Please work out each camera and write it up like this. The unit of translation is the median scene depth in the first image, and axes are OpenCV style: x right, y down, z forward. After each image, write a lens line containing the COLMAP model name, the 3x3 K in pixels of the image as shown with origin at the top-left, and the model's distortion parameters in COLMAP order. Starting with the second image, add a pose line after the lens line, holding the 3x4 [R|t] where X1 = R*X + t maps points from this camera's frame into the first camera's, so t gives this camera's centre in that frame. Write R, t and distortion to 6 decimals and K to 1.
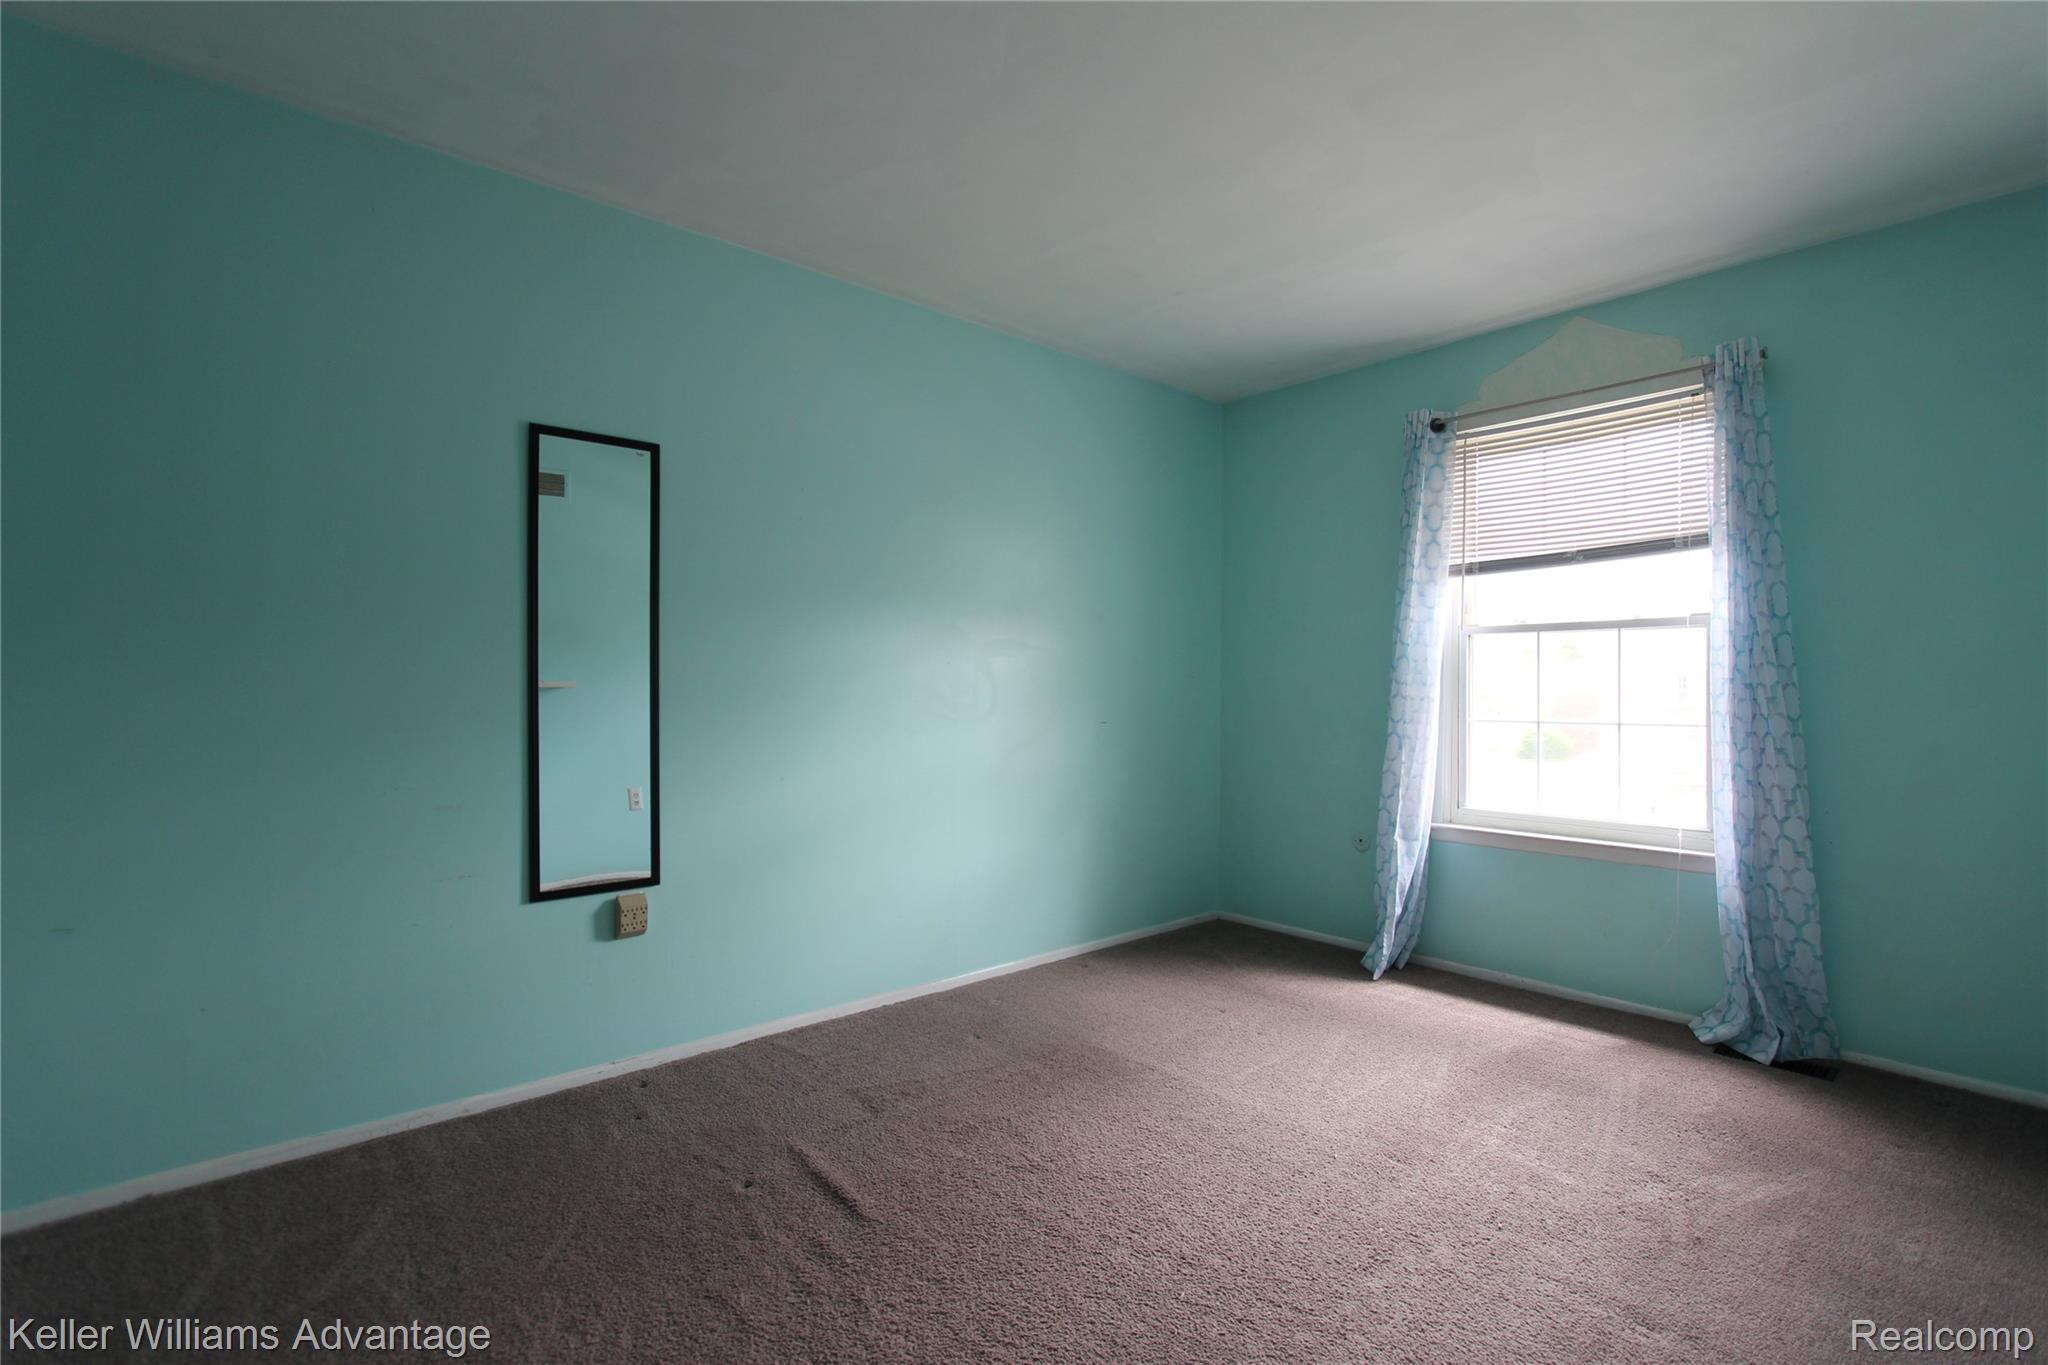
lens RADIAL K [[945.3, 0, 1029.9], [0, 945.3, 682.7], [0, 0, 1]] dist [-0.011461, -0.000365]
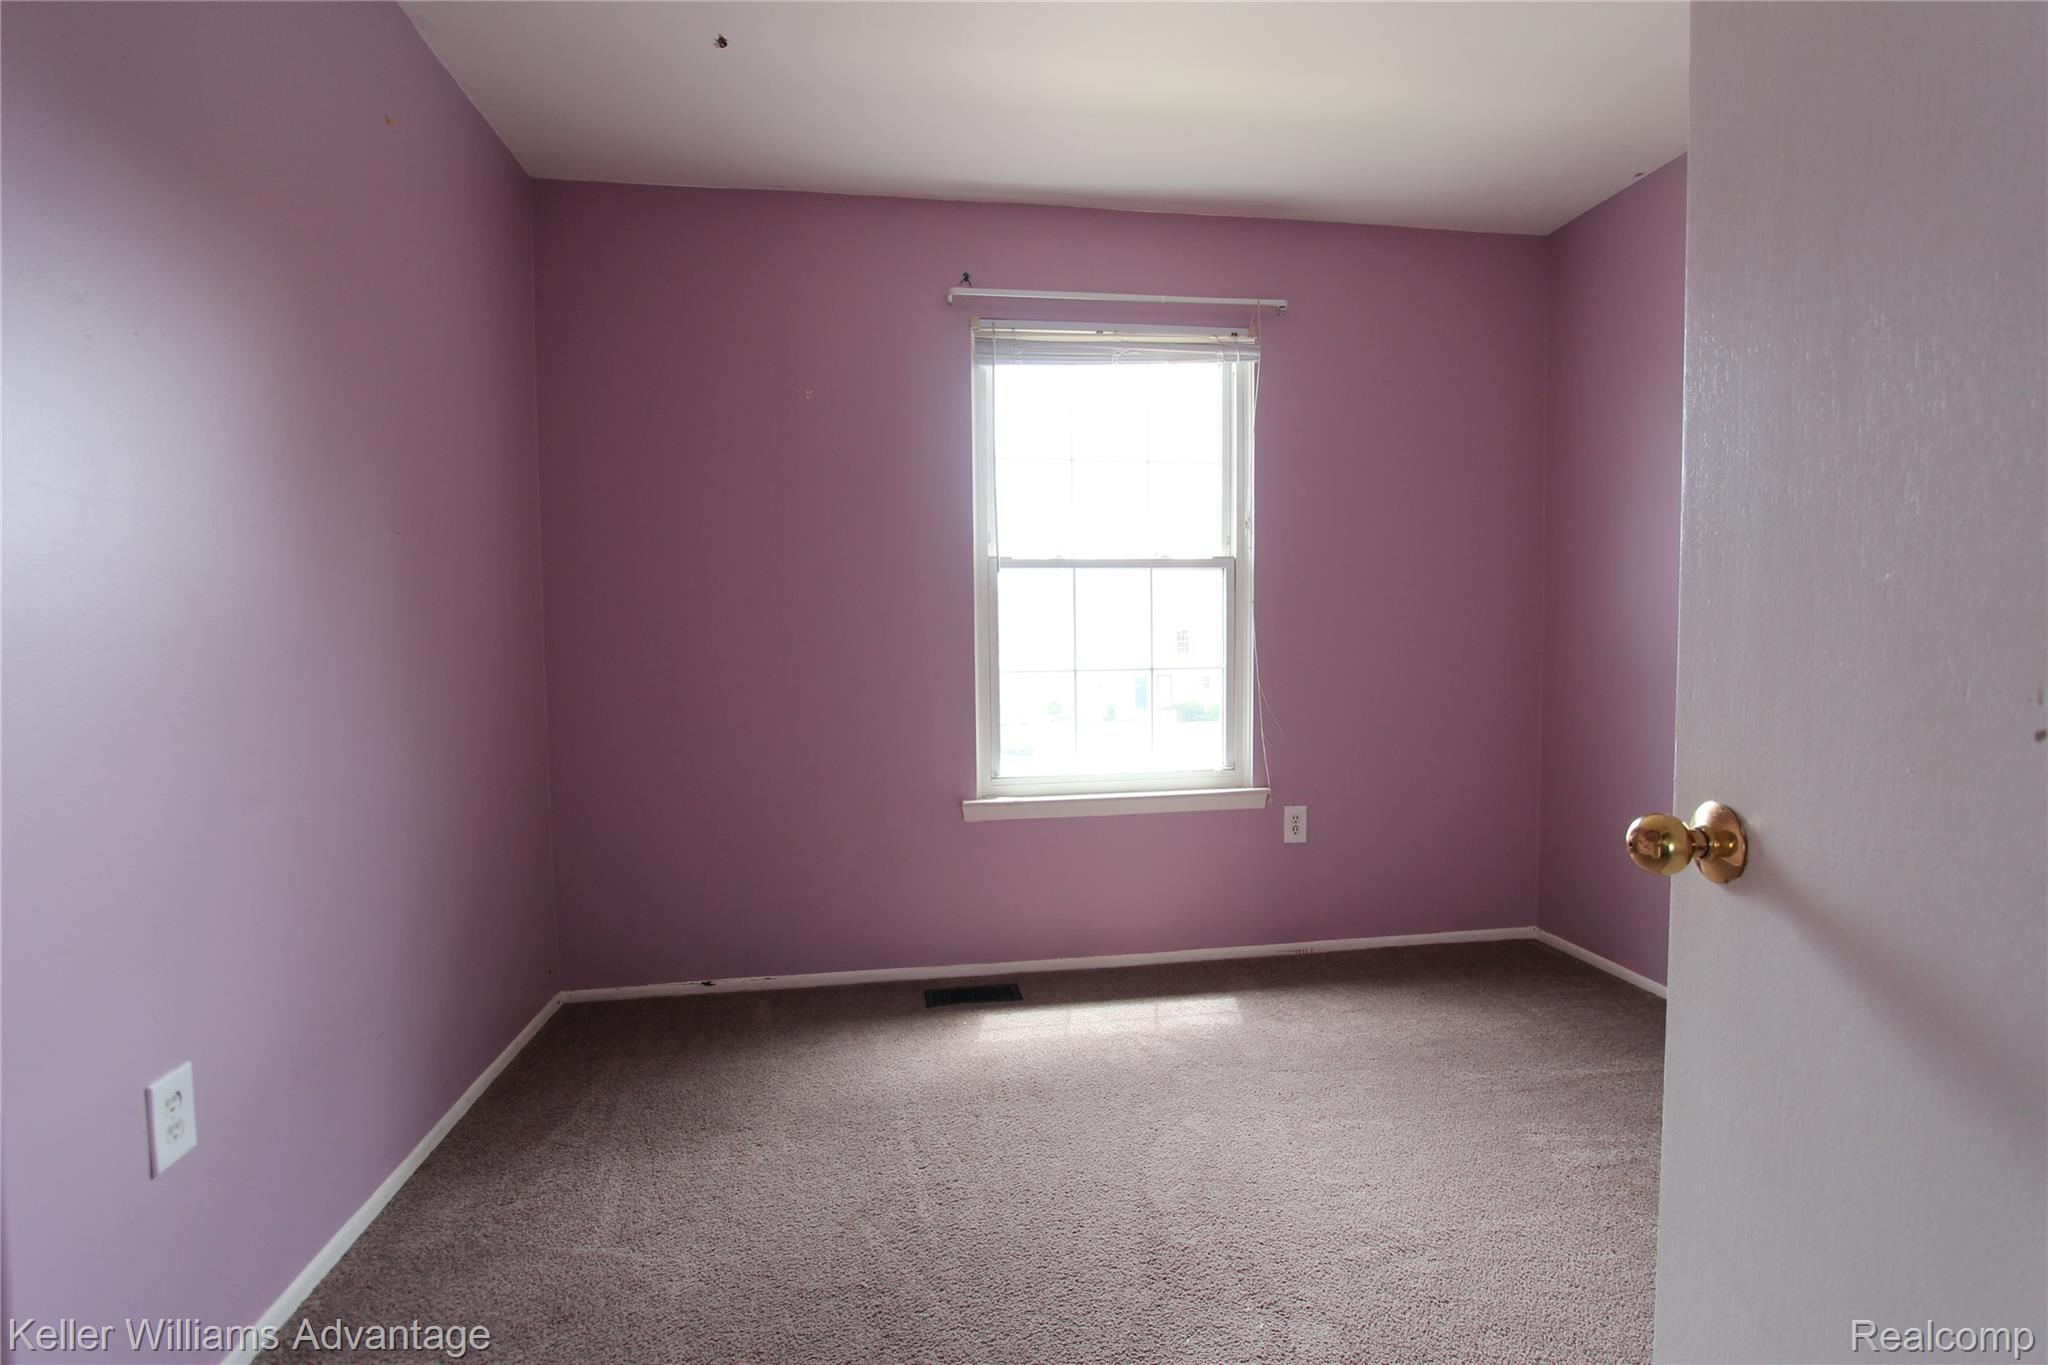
lens RADIAL K [[945.3, 0, 1029.9], [0, 945.3, 682.7], [0, 0, 1]] dist [-0.011461, -0.000365]
pose [[0.513824, -0.053565, 0.856222, -0.240967], [0.009504, 0.998343, 0.056753, 0.001780], [-0.857843, -0.021023, 0.513482, 0.605856]]
